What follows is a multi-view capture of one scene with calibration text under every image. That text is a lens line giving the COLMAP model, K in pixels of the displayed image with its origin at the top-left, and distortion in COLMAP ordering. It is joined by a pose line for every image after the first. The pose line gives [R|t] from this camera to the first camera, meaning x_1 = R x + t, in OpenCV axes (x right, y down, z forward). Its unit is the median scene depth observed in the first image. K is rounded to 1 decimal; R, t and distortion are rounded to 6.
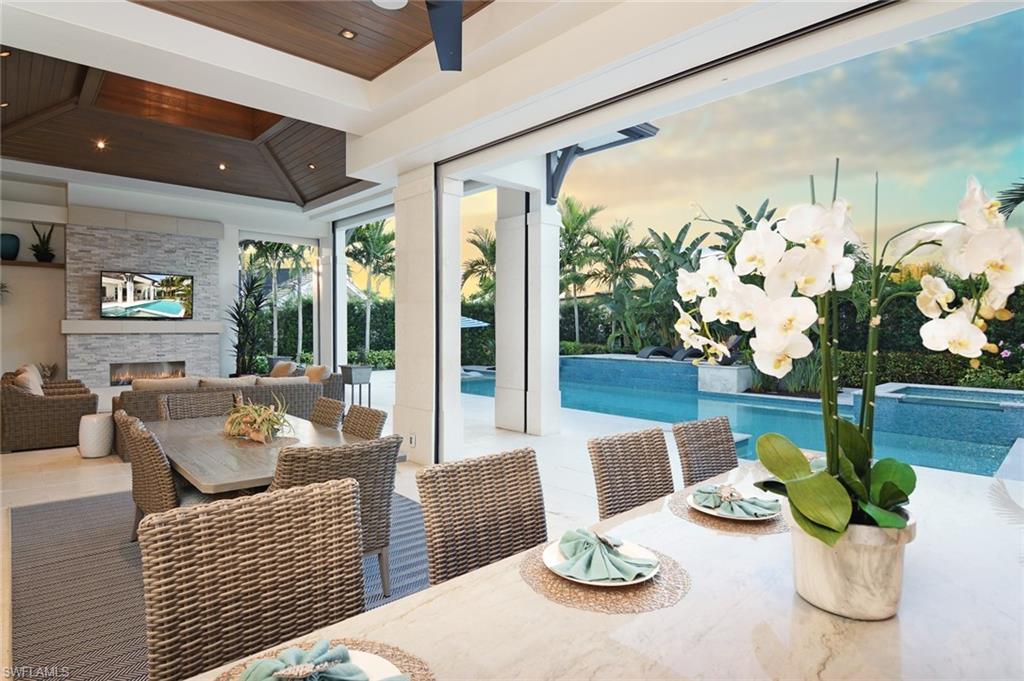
lens RADIAL K [[552.1, 0, 512.2], [0, 552.1, 348.2], [0, 0, 1]] dist [0.001142, -0.013888]
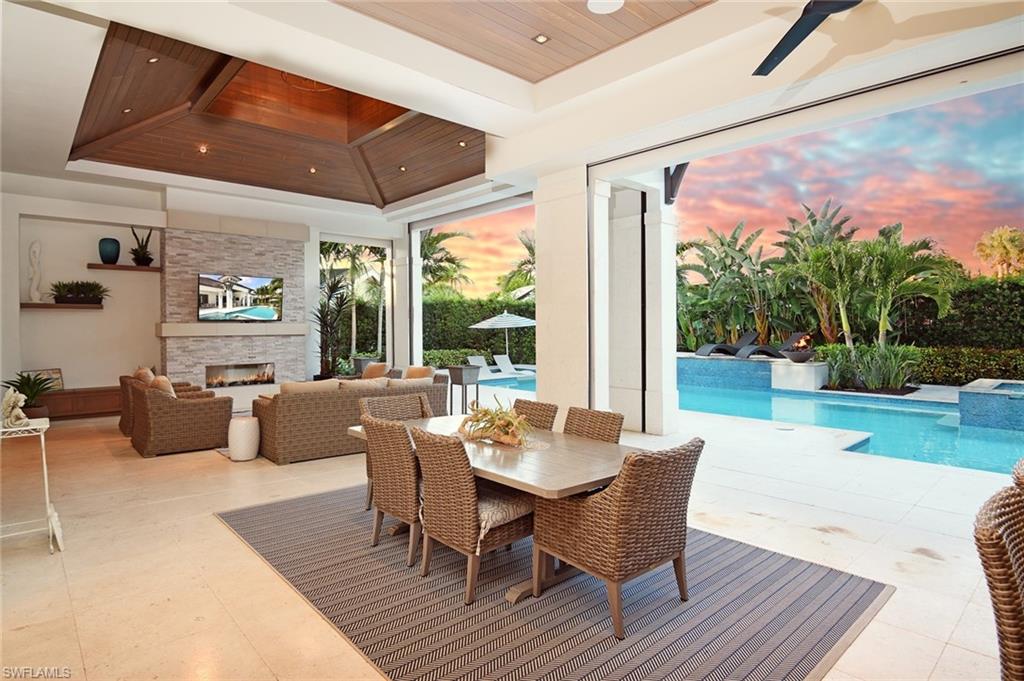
lens RADIAL K [[551.4, 0, 512.0], [0, 551.4, 340.5], [0, 0, 1]] dist [-0.002527, -0.001457]
pose [[0.999872, -0.008441, -0.013599, -0.153891], [0.008305, 0.999915, -0.010019, -0.003938], [0.013682, 0.009904, 0.999857, -0.001138]]
